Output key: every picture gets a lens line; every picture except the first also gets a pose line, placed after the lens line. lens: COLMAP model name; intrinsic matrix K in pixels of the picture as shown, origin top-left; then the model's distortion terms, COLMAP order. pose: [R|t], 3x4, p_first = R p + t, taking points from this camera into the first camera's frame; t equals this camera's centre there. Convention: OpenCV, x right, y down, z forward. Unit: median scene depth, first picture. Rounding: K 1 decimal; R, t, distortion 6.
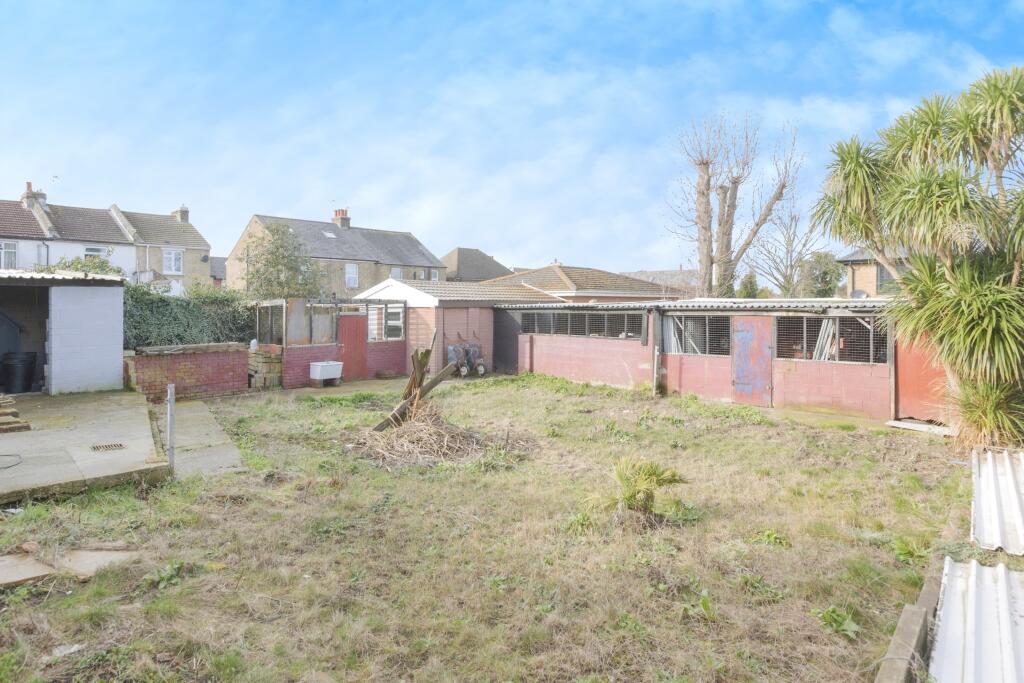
lens RADIAL K [[606.1, 0, 477.3], [0, 606.1, 300.9], [0, 0, 1]] dist [-0.001357, -0.004055]
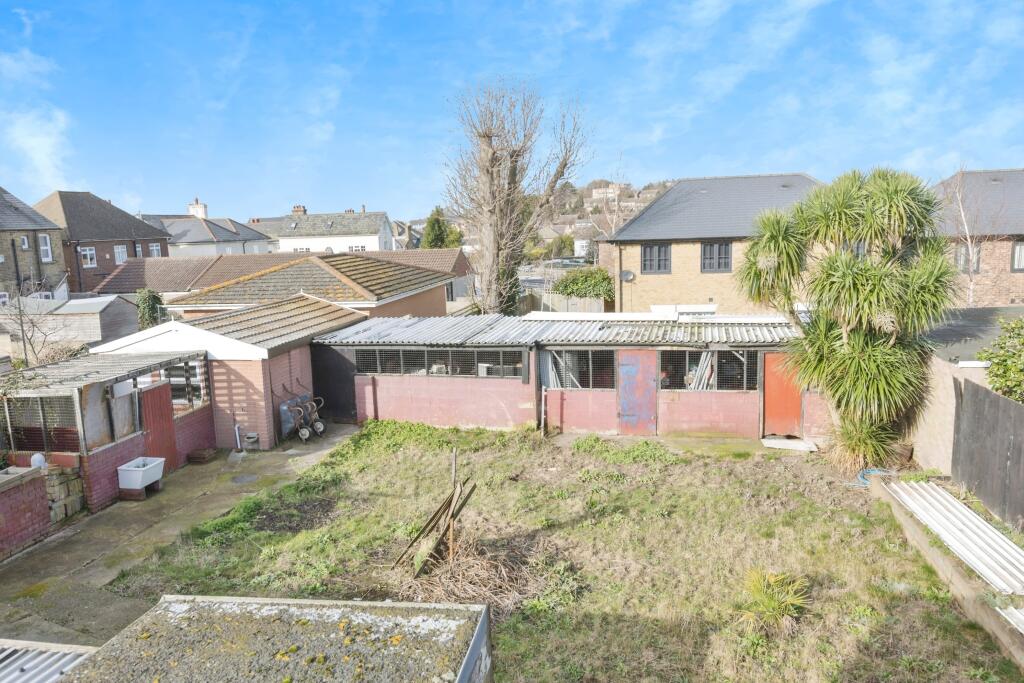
lens RADIAL K [[764.8, 0, 508.2], [0, 764.8, 363.1], [0, 0, 1]] dist [0.007265, -0.015086]
pose [[0.856573, -0.121260, 0.501576, -0.329264], [0.039637, 0.984588, 0.170341, -0.158078], [-0.514501, -0.126028, 0.848178, 0.019297]]
